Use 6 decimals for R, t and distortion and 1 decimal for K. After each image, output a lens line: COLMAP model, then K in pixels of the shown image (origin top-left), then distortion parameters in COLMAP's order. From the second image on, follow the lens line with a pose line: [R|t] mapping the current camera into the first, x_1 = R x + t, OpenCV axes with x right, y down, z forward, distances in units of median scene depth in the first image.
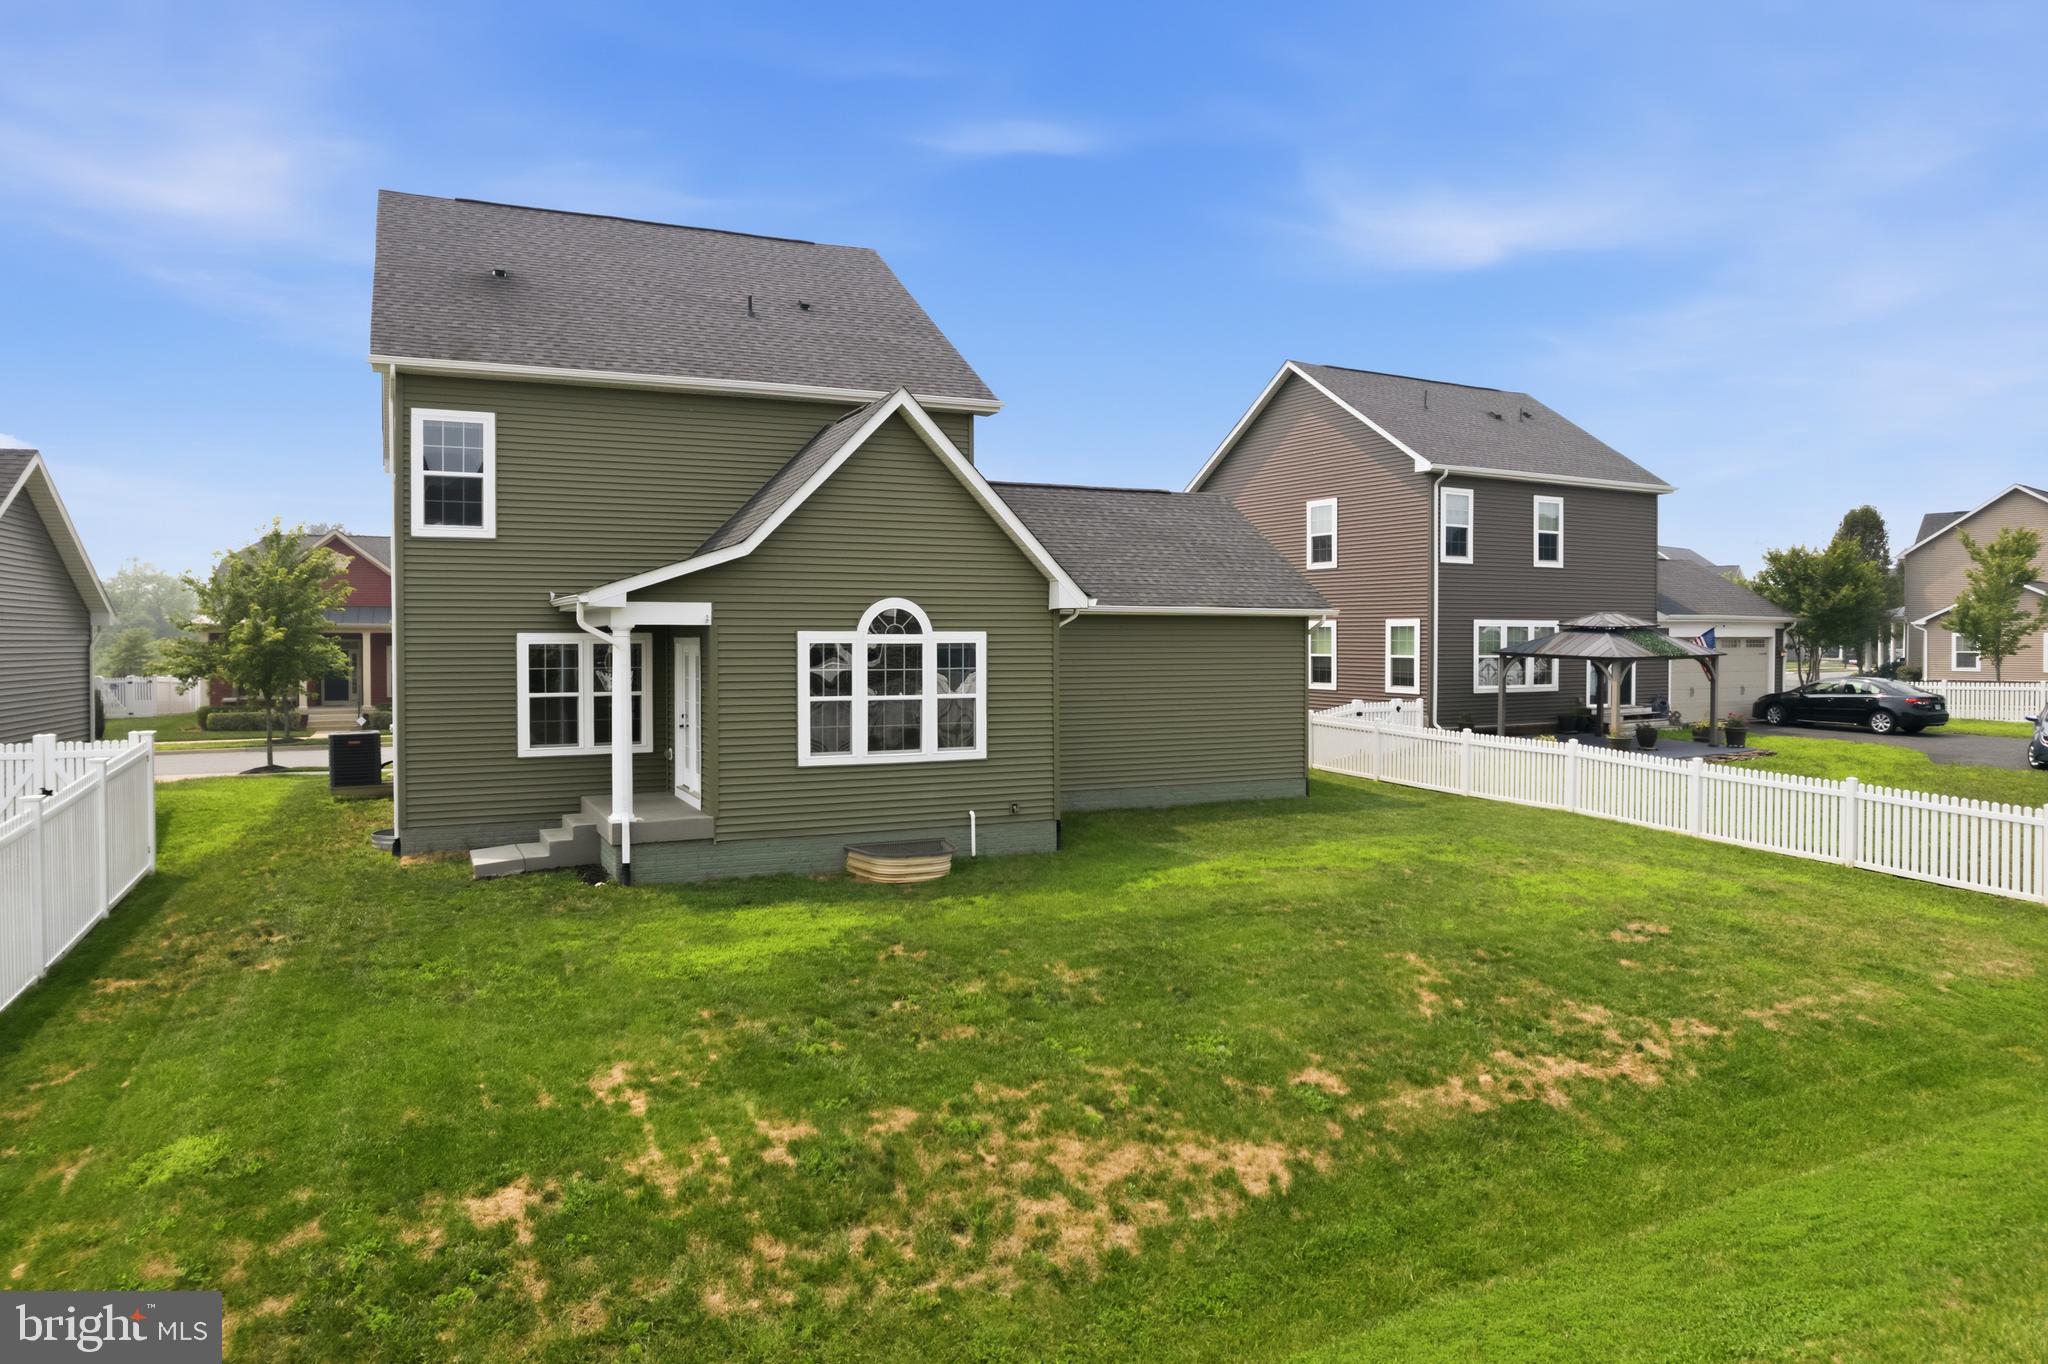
lens RADIAL K [[1334.5, 0, 1023.6], [0, 1334.5, 651.3], [0, 0, 1]] dist [-0.080018, 0.058274]
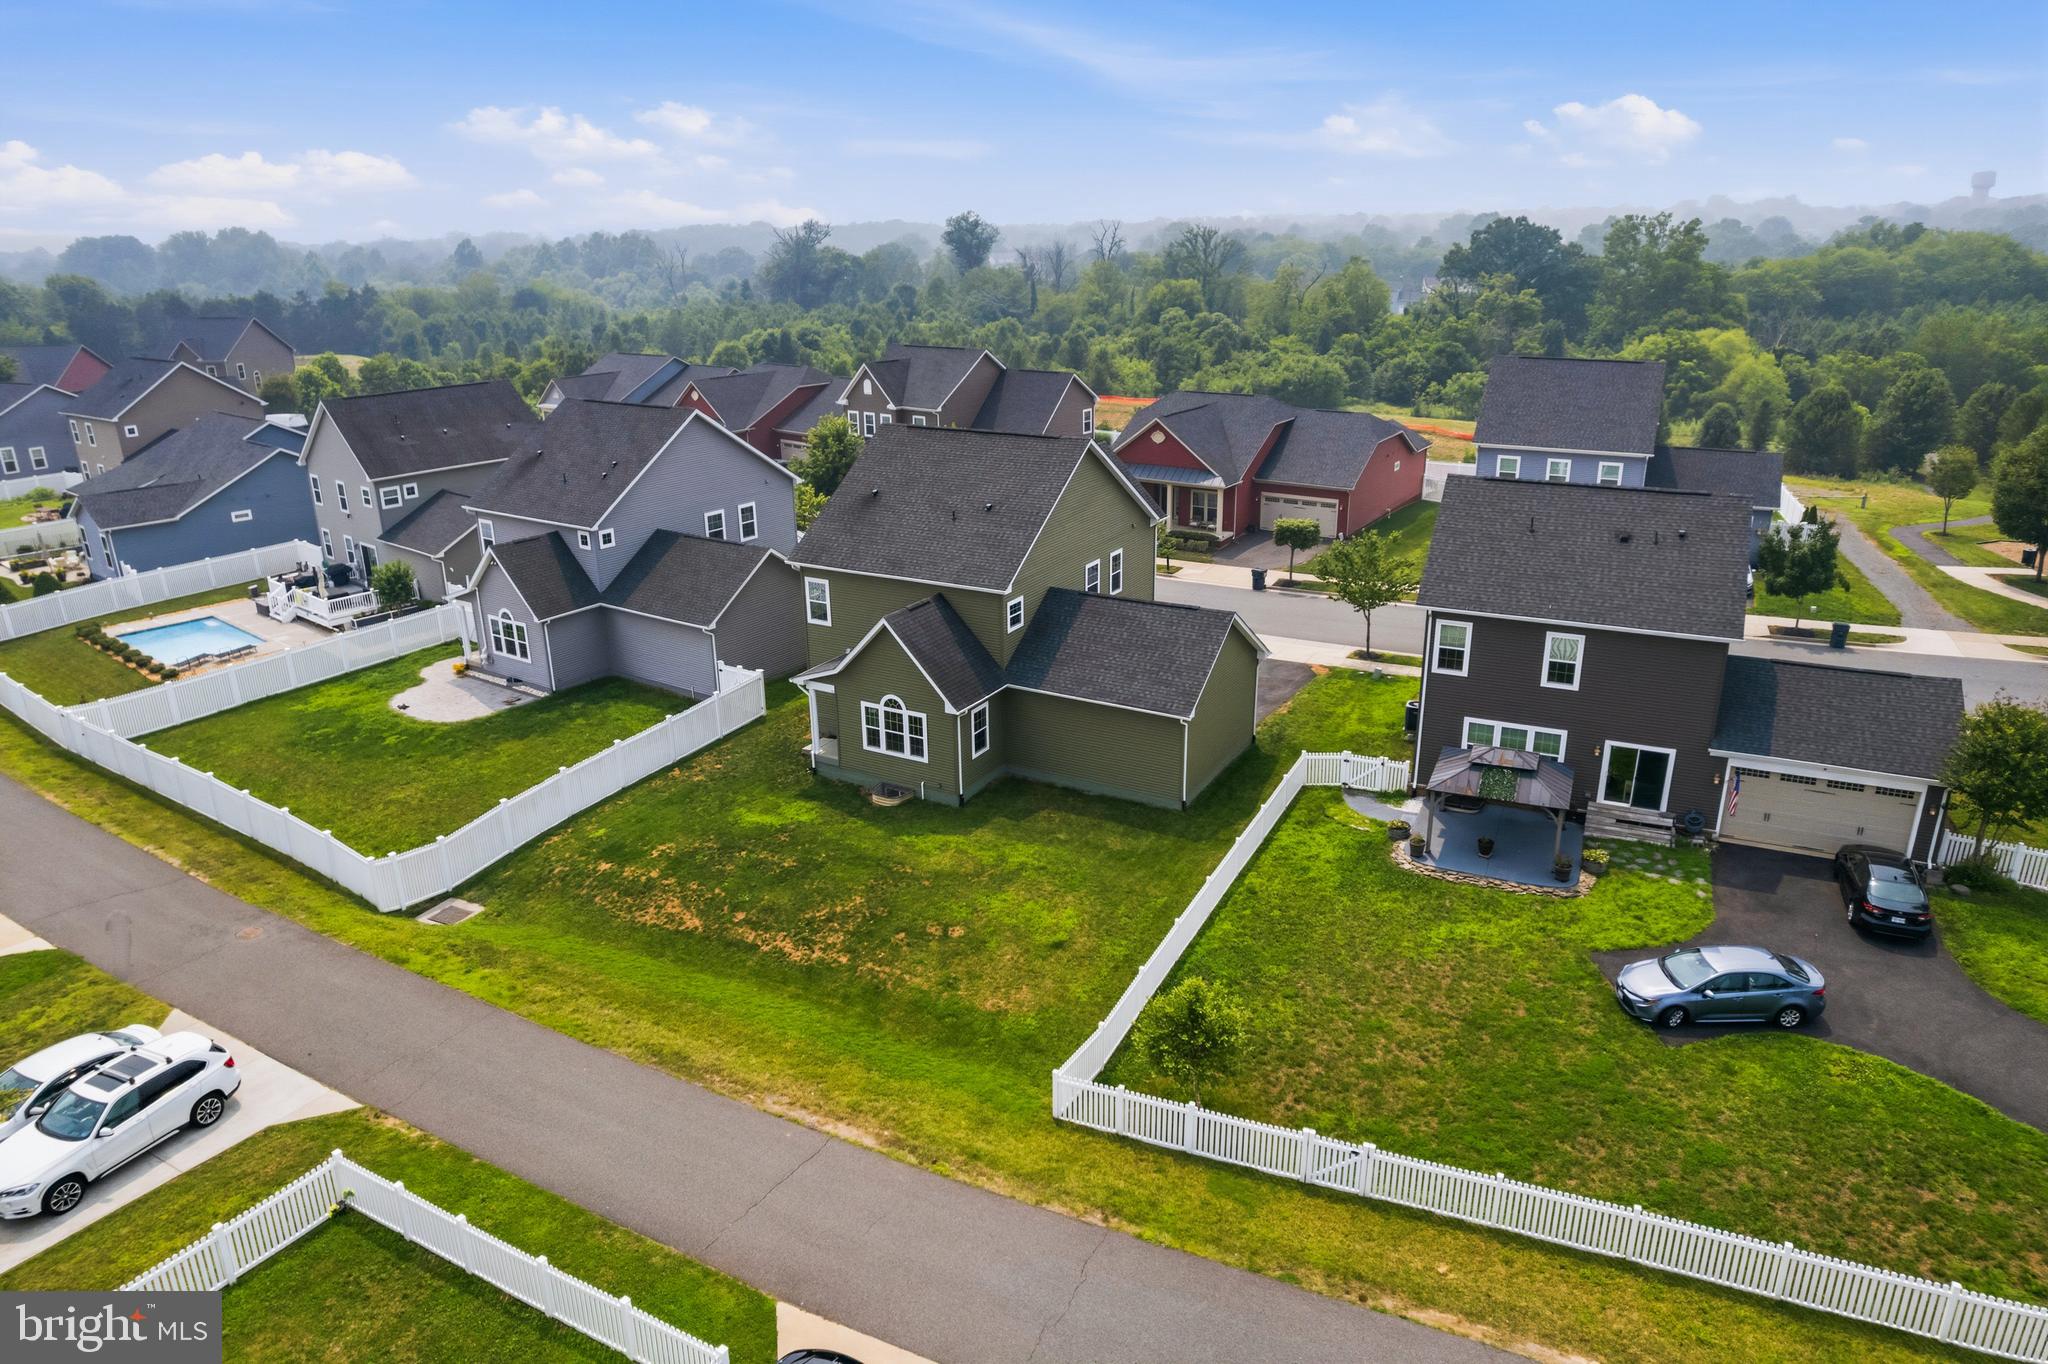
lens RADIAL K [[1314.1, 0, 1024.0], [0, 1314.1, 682.0], [0, 0, 1]] dist [-0.076700, 0.070432]
pose [[0.571413, 0.264892, -0.776736, 1.975962], [0.004735, 0.945395, 0.325894, -0.875873], [0.820649, -0.189898, 0.538957, -0.114085]]
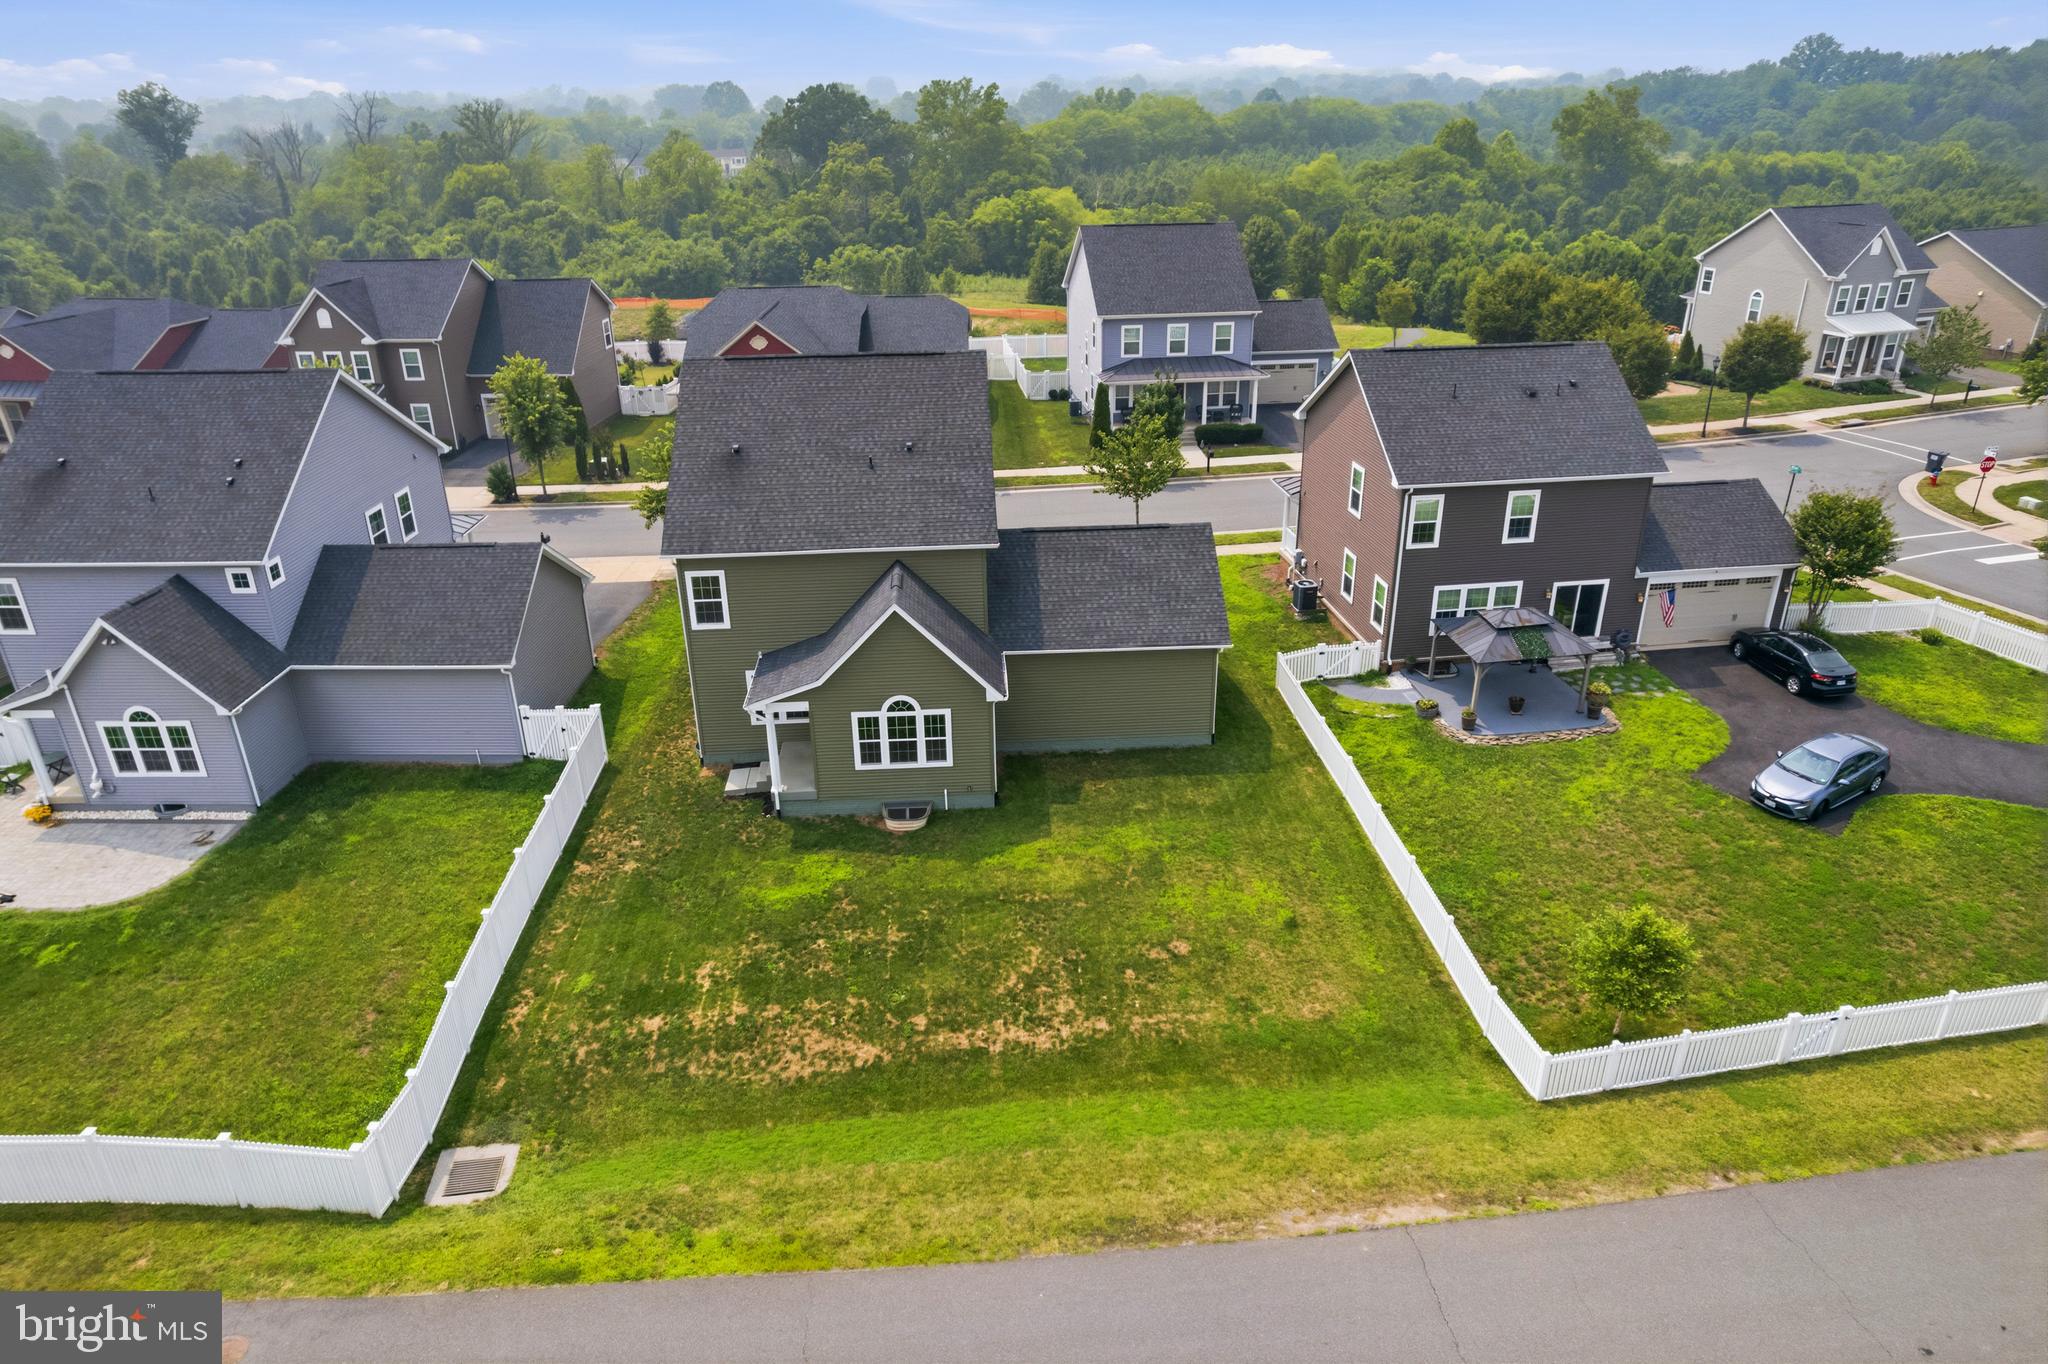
lens RADIAL K [[1314.1, 0, 1024.0], [0, 1314.1, 682.0], [0, 0, 1]] dist [-0.076700, 0.070432]
pose [[0.927965, 0.145227, -0.343204, 0.763482], [0.009109, 0.911828, 0.410471, -0.882147], [0.372555, -0.384030, 0.844822, -0.597285]]
